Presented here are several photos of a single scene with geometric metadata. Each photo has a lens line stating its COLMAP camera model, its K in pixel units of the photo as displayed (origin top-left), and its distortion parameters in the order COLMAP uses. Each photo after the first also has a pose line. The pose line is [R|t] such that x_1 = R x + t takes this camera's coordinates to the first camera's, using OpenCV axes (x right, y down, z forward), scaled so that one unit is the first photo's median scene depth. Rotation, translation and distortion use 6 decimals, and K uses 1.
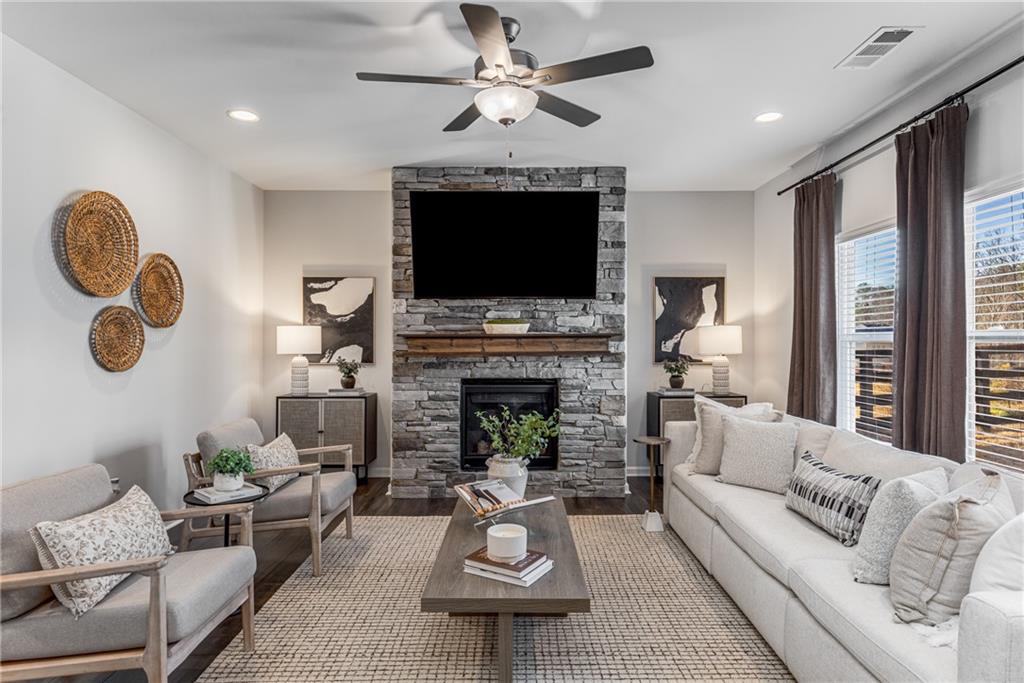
lens RADIAL K [[576.3, 0, 521.3], [0, 576.3, 337.1], [0, 0, 1]] dist [0.004393, 0.002646]
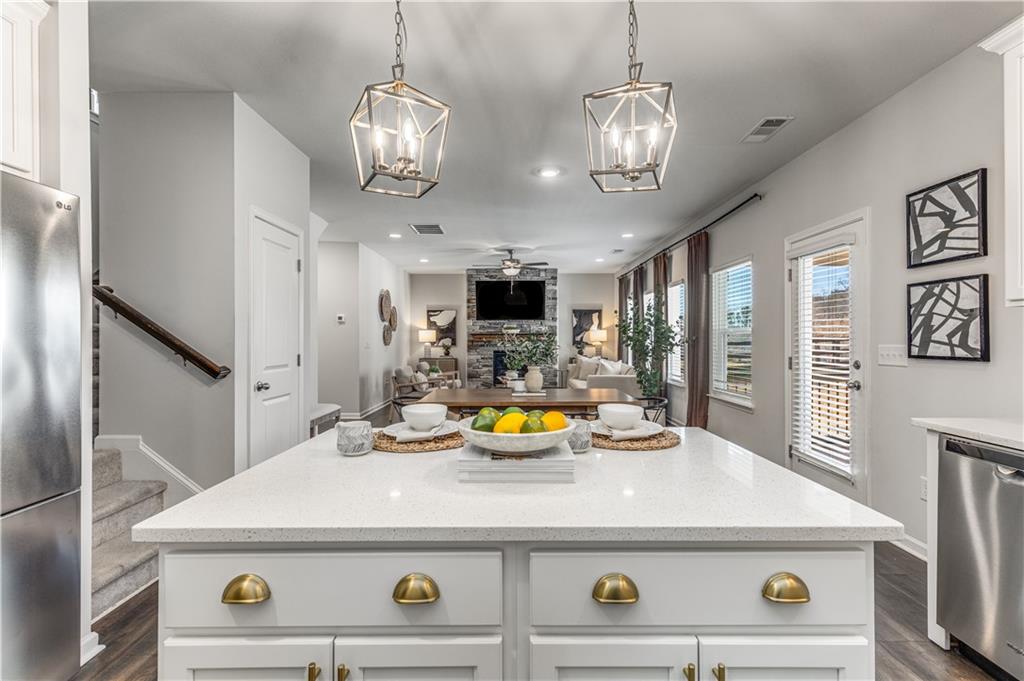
lens RADIAL K [[462.5, 0, 513.4], [0, 462.5, 336.5], [0, 0, 1]] dist [0.010985, -0.001829]
pose [[0.999852, -0.002710, -0.016960, 0.019455], [0.002713, 0.999996, 0.000201, 0.008607], [0.016959, -0.000247, 0.999856, -1.074834]]
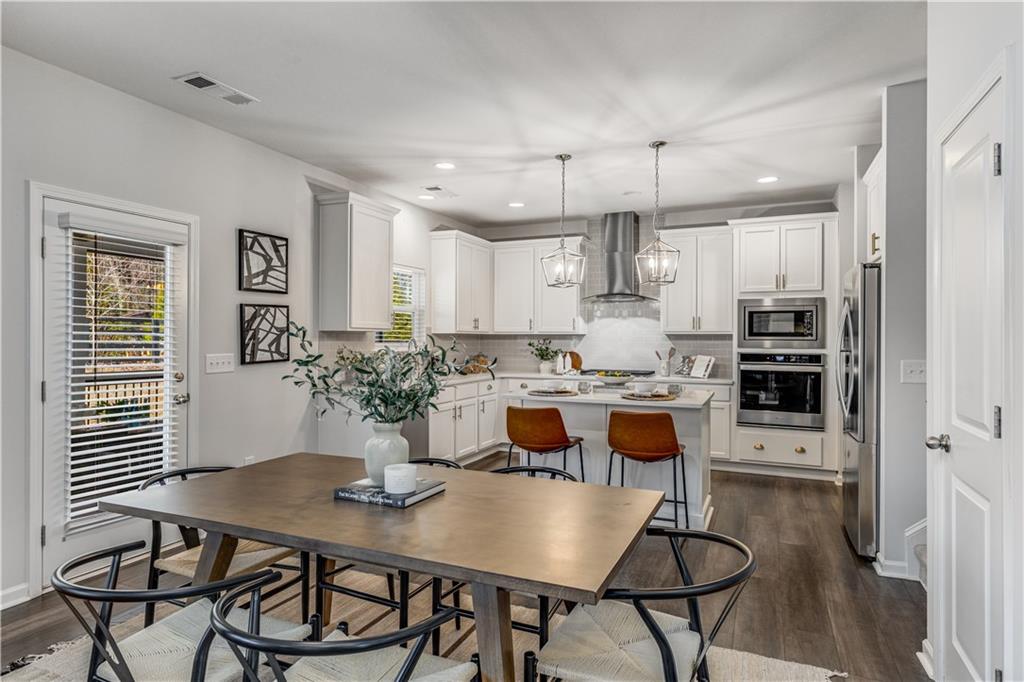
lens RADIAL K [[576.3, 0, 512.7], [0, 576.3, 339.4], [0, 0, 1]] dist [0.004393, 0.002646]
pose [[-0.908874, -0.003838, 0.417052, -0.222021], [-0.003660, 0.999993, 0.001227, -0.002486], [-0.417054, -0.000411, -0.908882, 0.088849]]
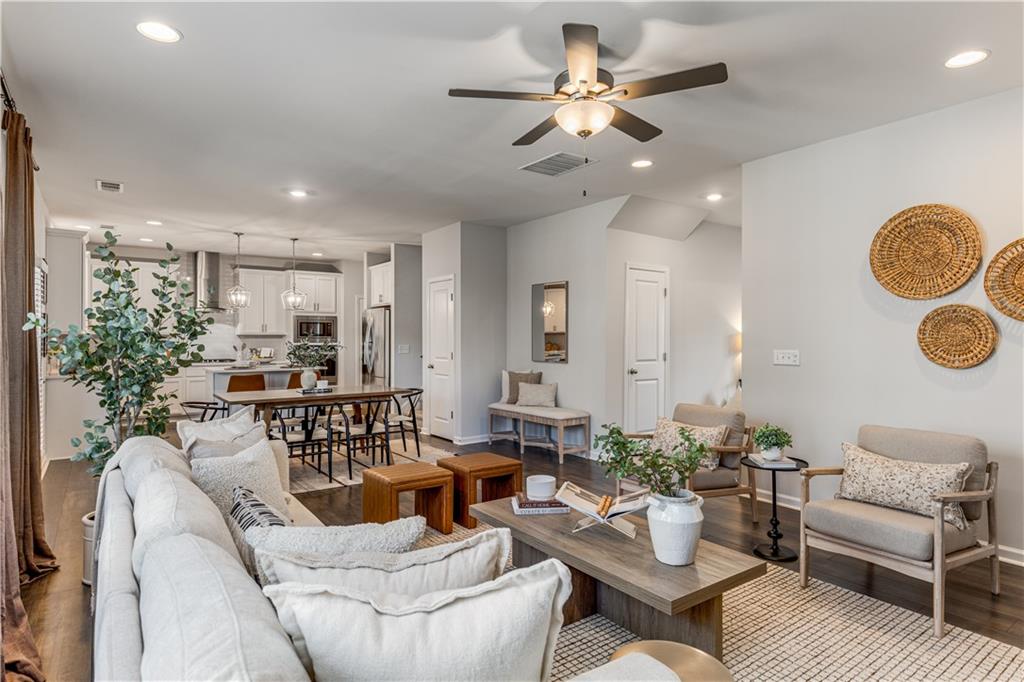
lens RADIAL K [[576.3, 0, 520.1], [0, 576.3, 334.6], [0, 0, 1]] dist [0.004393, 0.002646]
pose [[-0.817856, -0.001202, -0.575421, 0.372938], [0.002996, 0.999975, -0.006347, 0.001276], [0.575415, -0.006915, -0.817832, 0.984899]]
